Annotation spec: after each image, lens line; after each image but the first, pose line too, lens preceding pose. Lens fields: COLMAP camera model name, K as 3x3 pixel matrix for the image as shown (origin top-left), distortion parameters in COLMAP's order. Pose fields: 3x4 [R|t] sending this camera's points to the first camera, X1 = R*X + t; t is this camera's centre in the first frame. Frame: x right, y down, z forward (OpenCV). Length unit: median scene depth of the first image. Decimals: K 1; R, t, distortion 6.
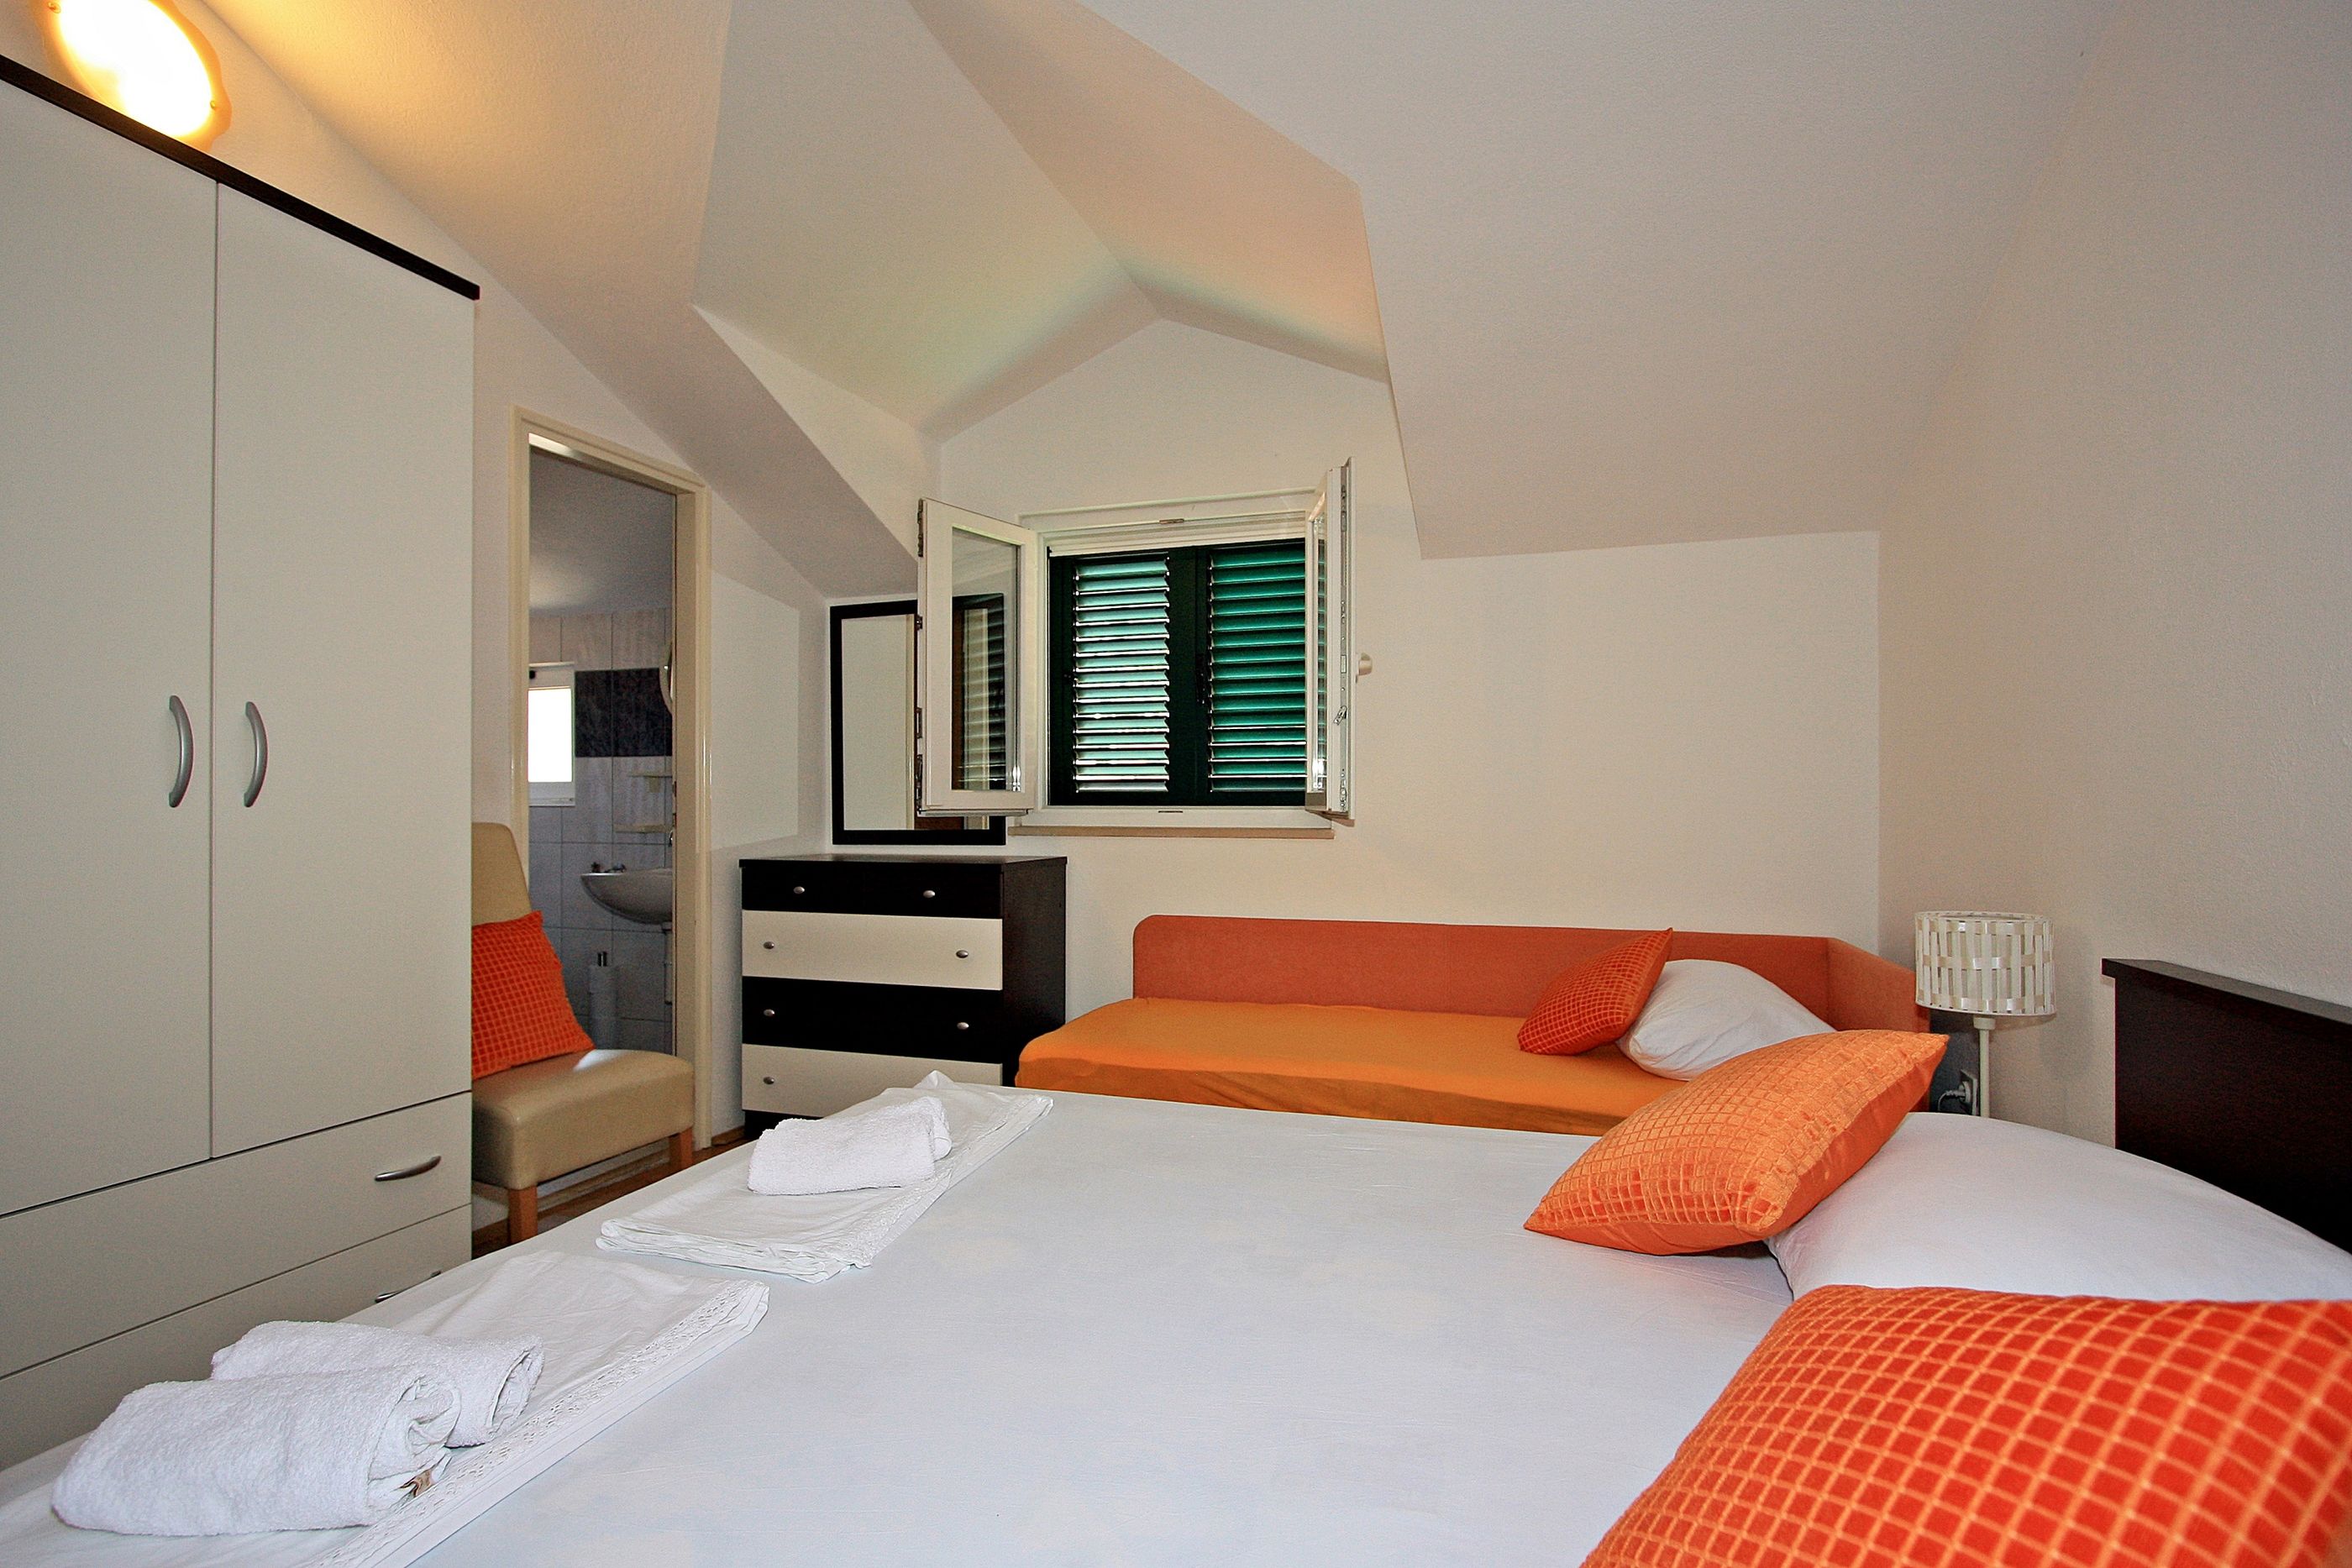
lens RADIAL K [[1202.4, 0, 1171.0], [0, 1202.4, 791.9], [0, 0, 1]] dist [-0.000053, 0.000033]
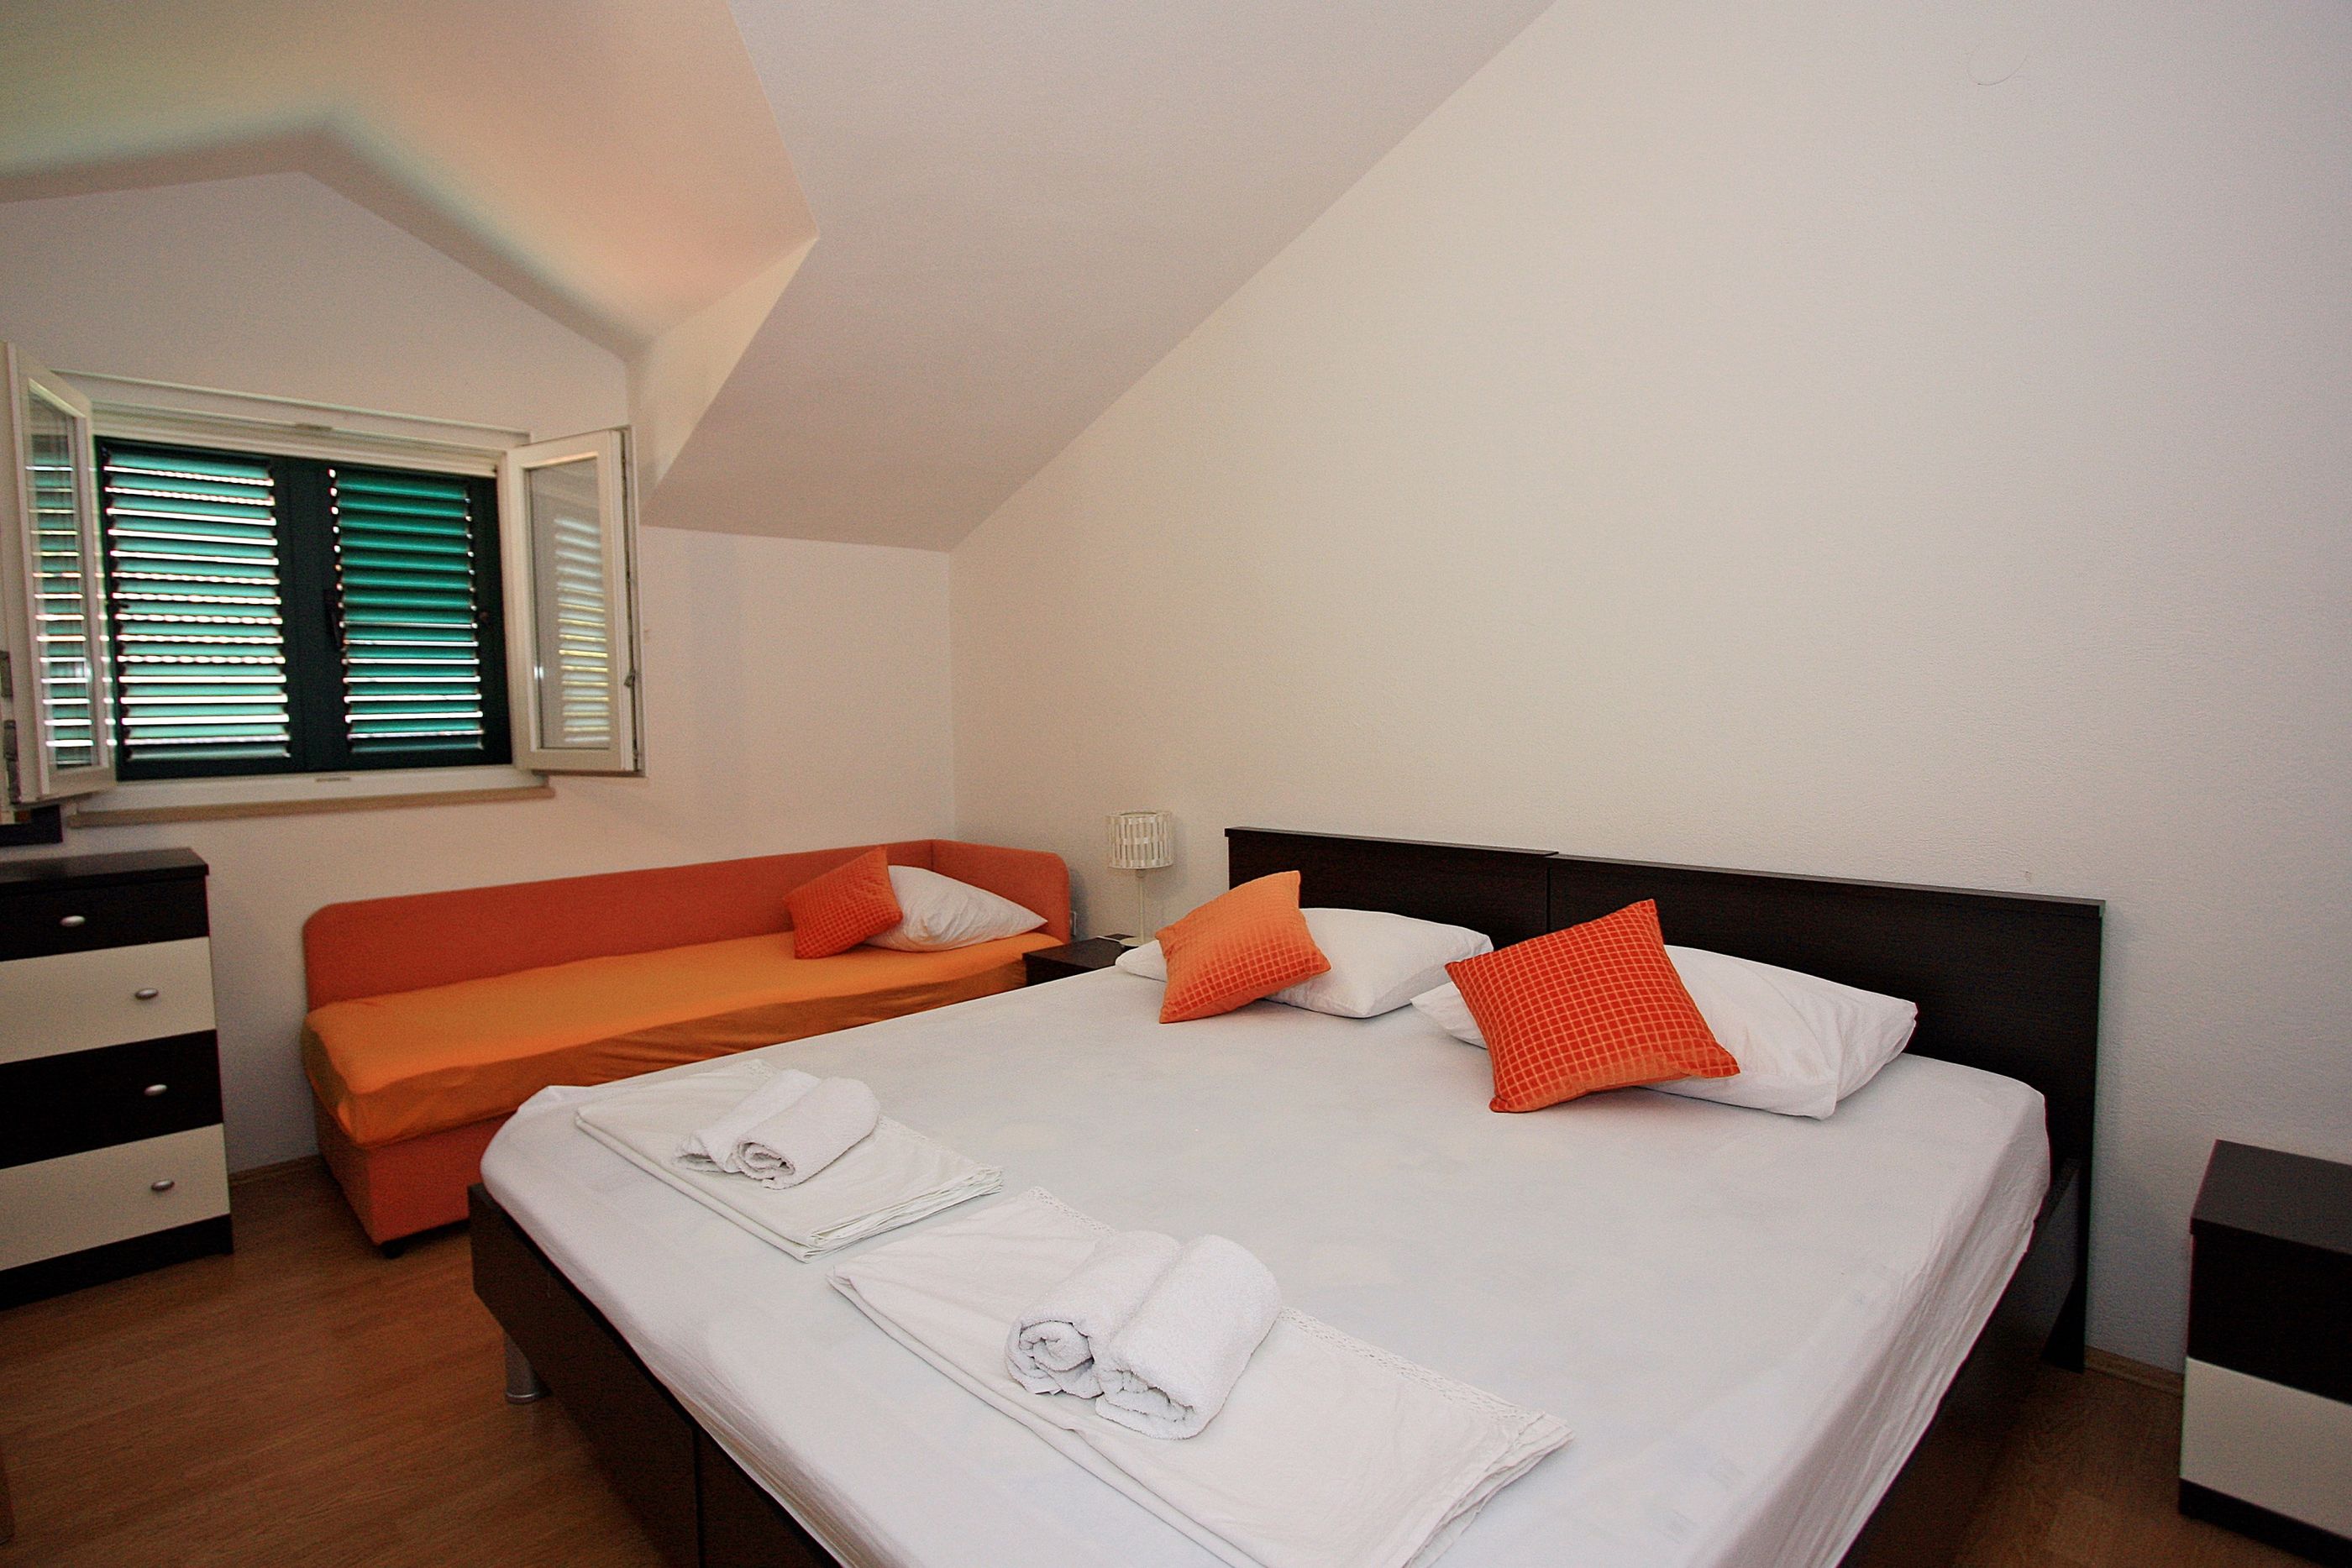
lens RADIAL K [[1165.1, 0, 1172.6], [0, 1165.1, 781.3], [0, 0, 1]] dist [-0.000860, -0.000046]
pose [[0.461188, -0.066918, 0.884775, -0.464115], [0.011523, 0.997520, 0.069439, -0.033921], [-0.887227, -0.021830, 0.460815, 0.109274]]
